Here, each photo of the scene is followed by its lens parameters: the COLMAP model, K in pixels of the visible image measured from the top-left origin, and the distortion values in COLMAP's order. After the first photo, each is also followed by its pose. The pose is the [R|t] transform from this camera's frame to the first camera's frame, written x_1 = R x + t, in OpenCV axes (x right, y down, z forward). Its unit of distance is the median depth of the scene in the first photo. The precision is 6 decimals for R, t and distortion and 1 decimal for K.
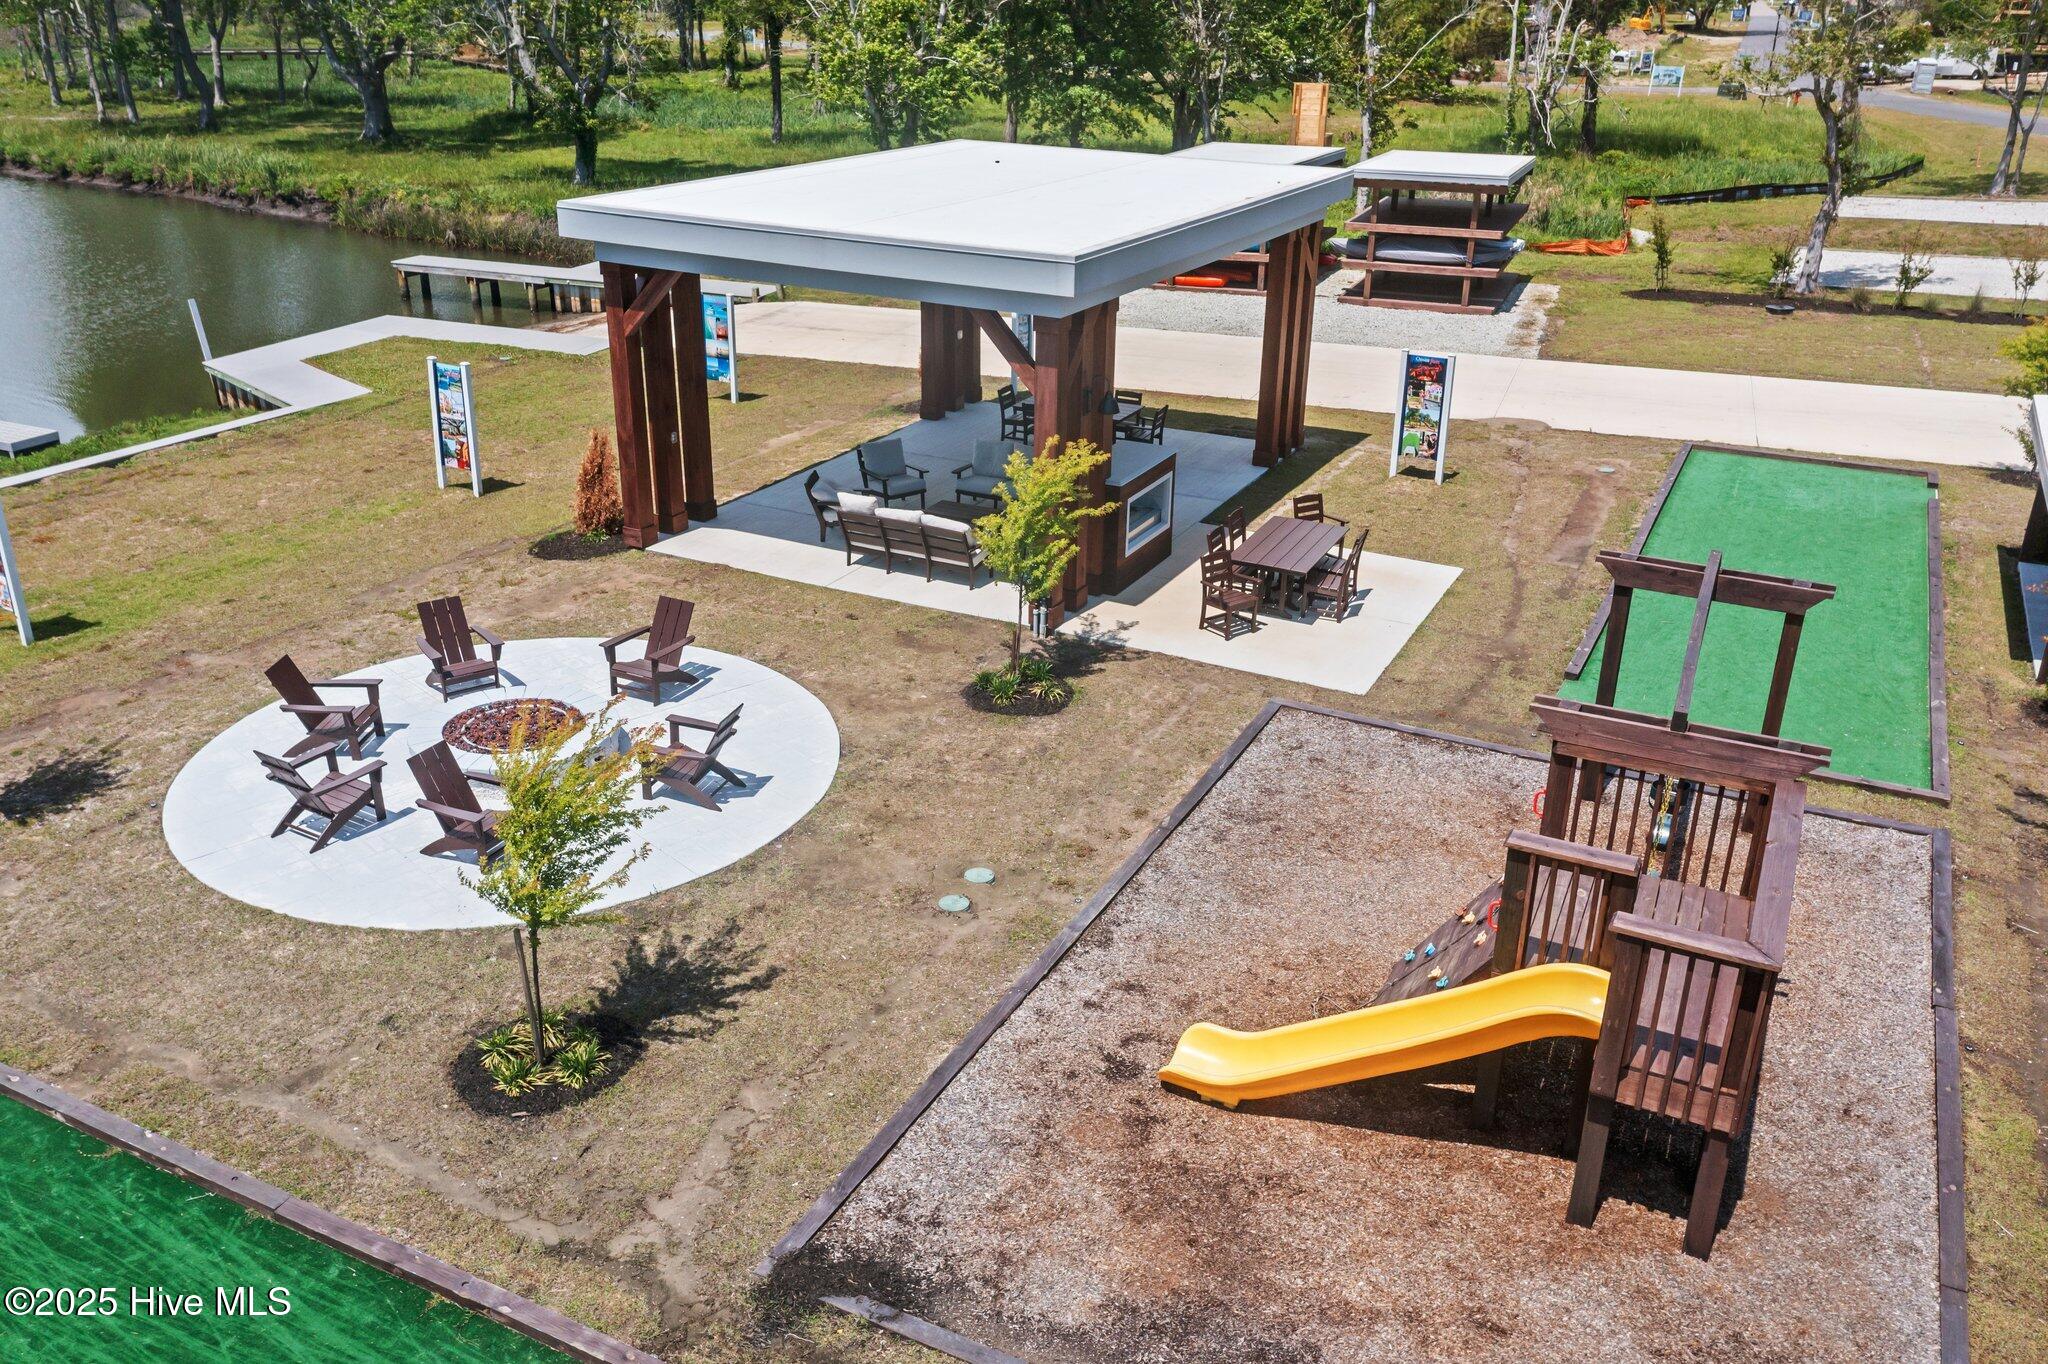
lens RADIAL K [[1673.7, 0, 1010.3], [0, 1673.7, 676.9], [0, 0, 1]] dist [0.005363, -0.010839]
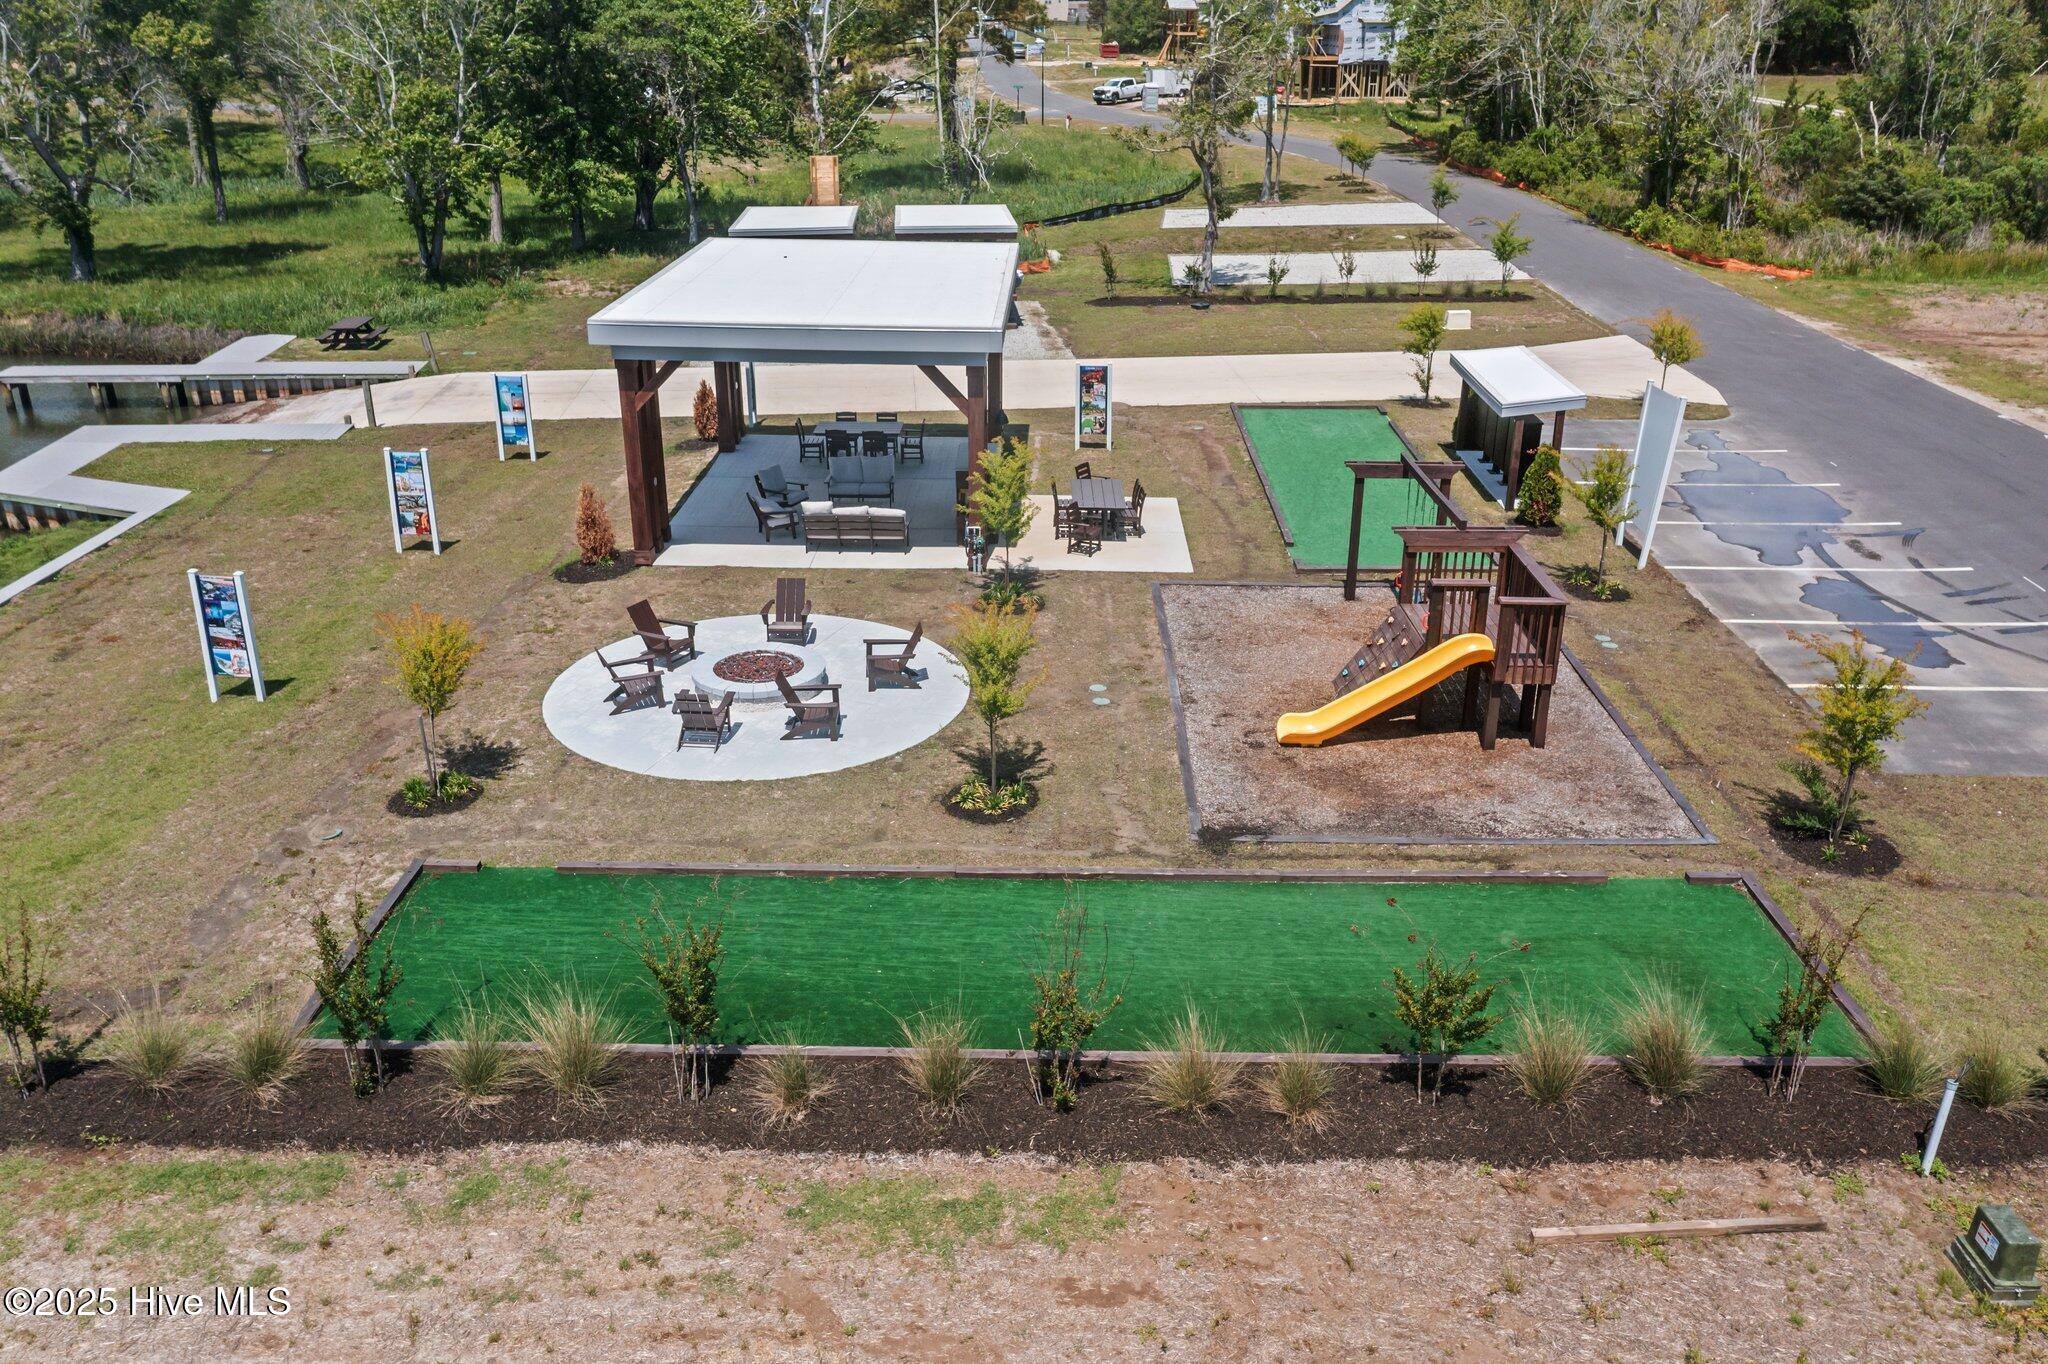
lens RADIAL K [[1673.7, 0, 1032.9], [0, 1673.7, 684.4], [0, 0, 1]] dist [0.005363, -0.010839]
pose [[0.897861, -0.178890, 0.402299, -0.465553], [0.179162, 0.983112, 0.037302, 0.022314], [-0.402177, 0.038585, 0.914748, -0.339881]]
